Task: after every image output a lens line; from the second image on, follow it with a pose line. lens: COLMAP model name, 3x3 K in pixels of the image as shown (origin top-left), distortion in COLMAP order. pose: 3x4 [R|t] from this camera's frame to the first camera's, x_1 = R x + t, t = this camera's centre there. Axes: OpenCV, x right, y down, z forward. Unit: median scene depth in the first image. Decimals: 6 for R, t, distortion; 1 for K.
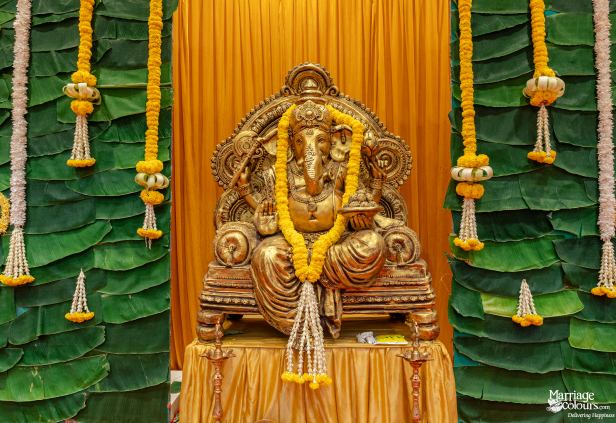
lens RADIAL K [[878.6, 0, 309.2], [0, 878.6, 212.0], [0, 0, 1]] dist [-0.014054, 0.000000]
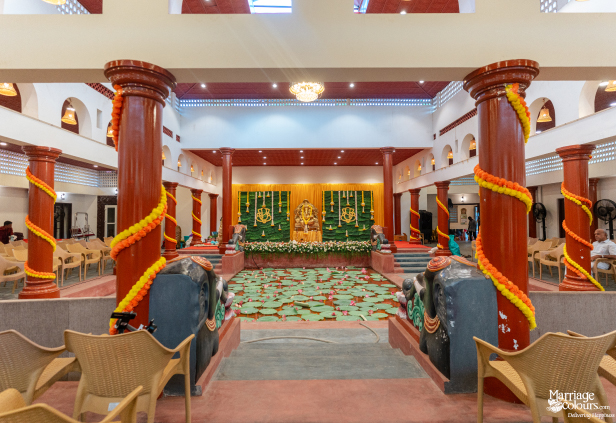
lens RADIAL K [[279.2, 0, 309.3], [0, 279.2, 212.6], [0, 0, 1]] dist [0.000411, 0.000175]
pose [[0.999820, -0.005145, 0.018271, -0.018920], [0.005532, 0.999760, -0.021207, 0.010889], [-0.018157, 0.021304, 0.999608, -1.791976]]
